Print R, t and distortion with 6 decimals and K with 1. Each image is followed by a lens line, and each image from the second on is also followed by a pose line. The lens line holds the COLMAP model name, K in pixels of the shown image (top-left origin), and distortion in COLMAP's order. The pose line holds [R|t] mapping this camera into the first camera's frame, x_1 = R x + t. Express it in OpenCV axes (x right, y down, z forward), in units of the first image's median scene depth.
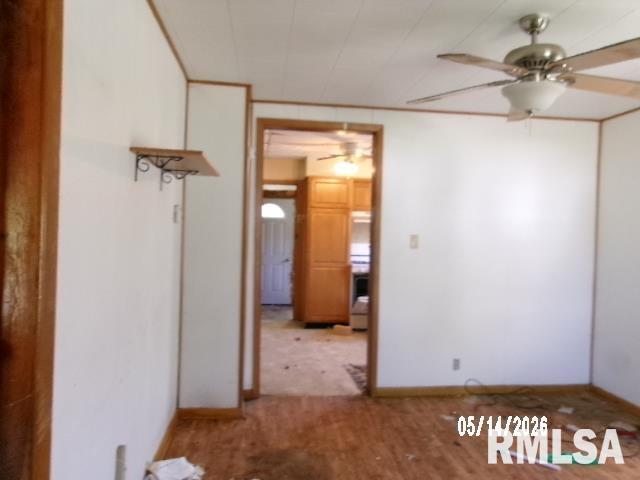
lens RADIAL K [[491.3, 0, 322.5], [0, 491.3, 239.6], [0, 0, 1]] dist [-0.031576, 0.046729]
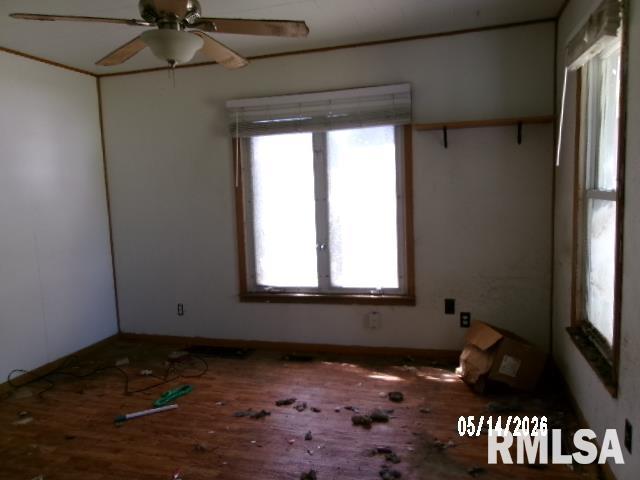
lens RADIAL K [[491.3, 0, 331.7], [0, 491.3, 231.5], [0, 0, 1]] dist [-0.031576, 0.046729]
pose [[0.398308, -0.124375, 0.908780, -0.224945], [0.063116, 0.992132, 0.108120, -0.004633], [-0.915078, 0.014293, 0.403025, 0.184159]]
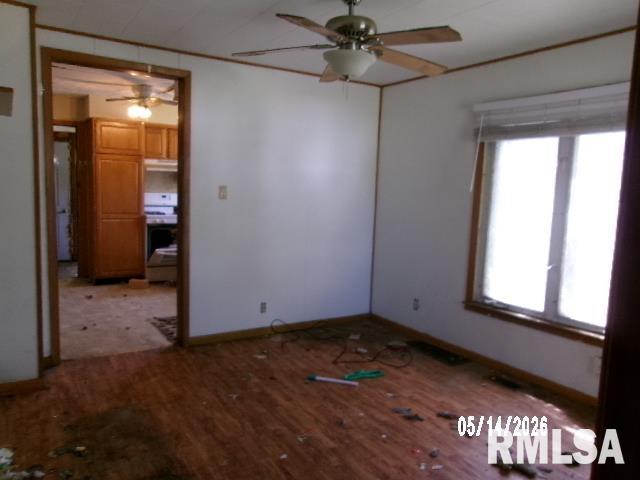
lens RADIAL K [[491.3, 0, 322.1], [0, 491.3, 234.1], [0, 0, 1]] dist [-0.031576, 0.046729]
pose [[0.904315, -0.033418, 0.425557, -0.065860], [-0.006591, 0.995719, 0.092197, -0.004484], [-0.426816, -0.086180, 0.900223, -0.005832]]
